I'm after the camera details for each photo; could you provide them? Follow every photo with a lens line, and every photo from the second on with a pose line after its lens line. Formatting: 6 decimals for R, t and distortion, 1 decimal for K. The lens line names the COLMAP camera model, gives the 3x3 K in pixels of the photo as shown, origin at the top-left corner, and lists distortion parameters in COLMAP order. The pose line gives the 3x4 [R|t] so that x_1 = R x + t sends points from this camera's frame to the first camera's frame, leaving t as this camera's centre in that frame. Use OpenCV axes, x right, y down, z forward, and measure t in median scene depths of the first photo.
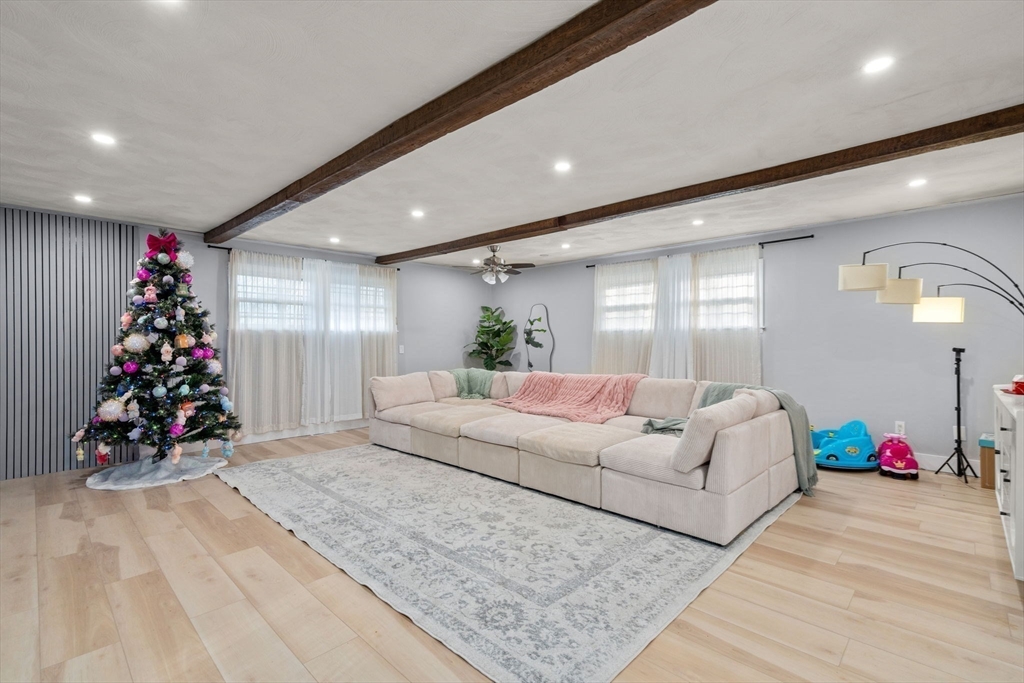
lens RADIAL K [[470.9, 0, 510.4], [0, 470.9, 338.3], [0, 0, 1]] dist [-0.008957, 0.004240]
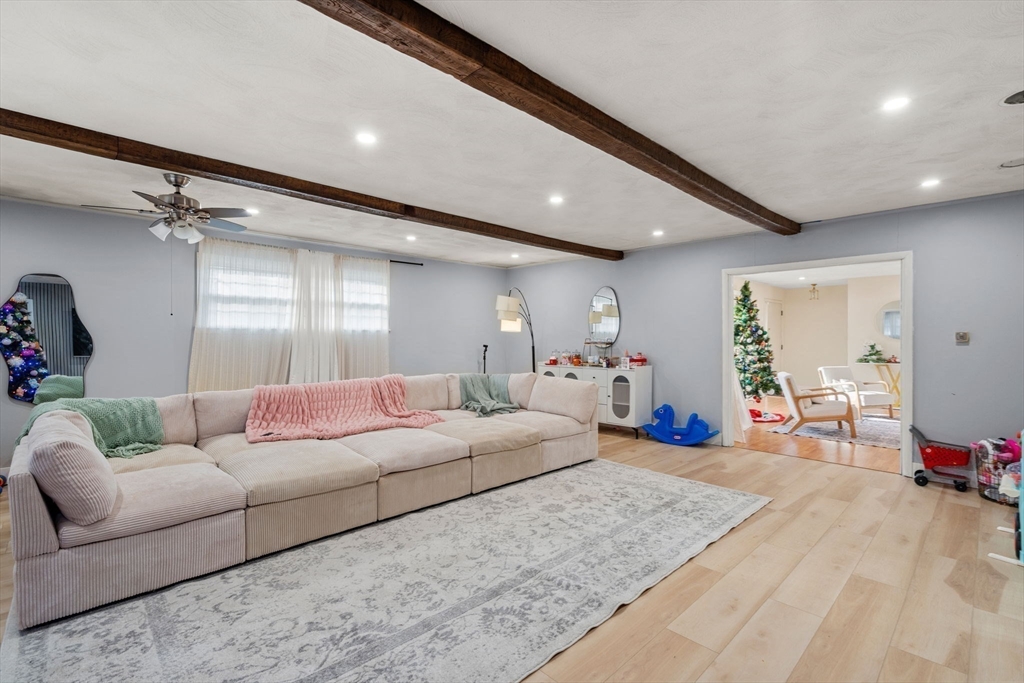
lens RADIAL K [[470.9, 0, 514.4], [0, 470.9, 345.2], [0, 0, 1]] dist [-0.008957, 0.004240]
pose [[0.022345, -0.011992, 0.999678, -0.947414], [-0.005960, 0.999909, 0.012128, -0.001244], [-0.999733, -0.006229, 0.022272, 0.915520]]
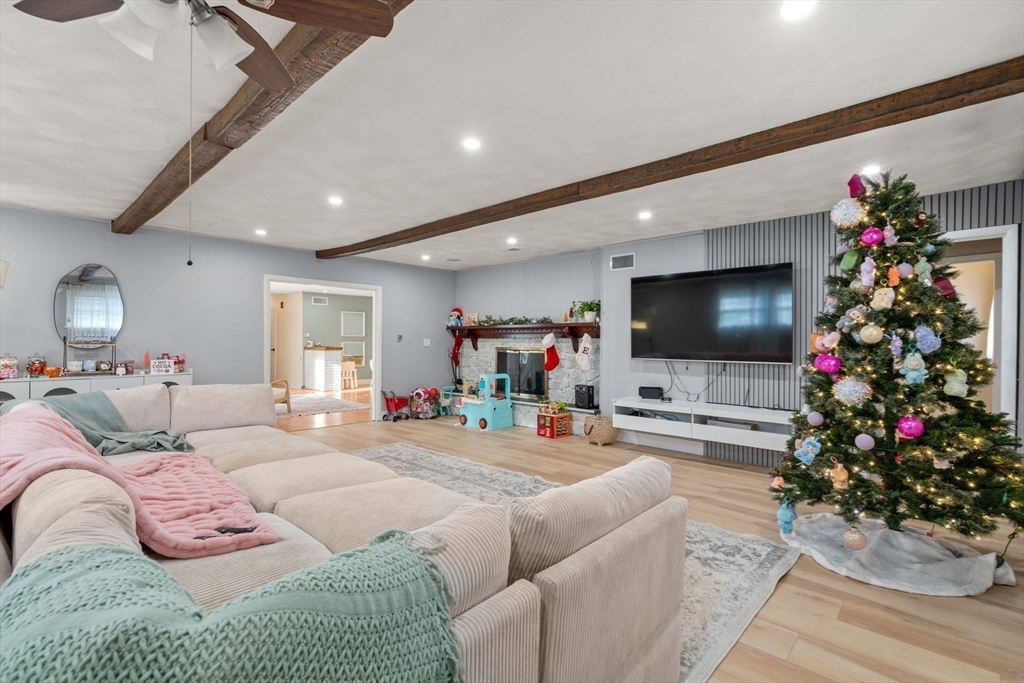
lens RADIAL K [[470.9, 0, 516.7], [0, 470.9, 340.5], [0, 0, 1]] dist [-0.008957, 0.004240]
pose [[-0.999345, -0.001522, -0.036144, -0.104163], [-0.001330, 0.999985, -0.005336, 0.012661], [0.036152, -0.005284, -0.999332, 2.163258]]
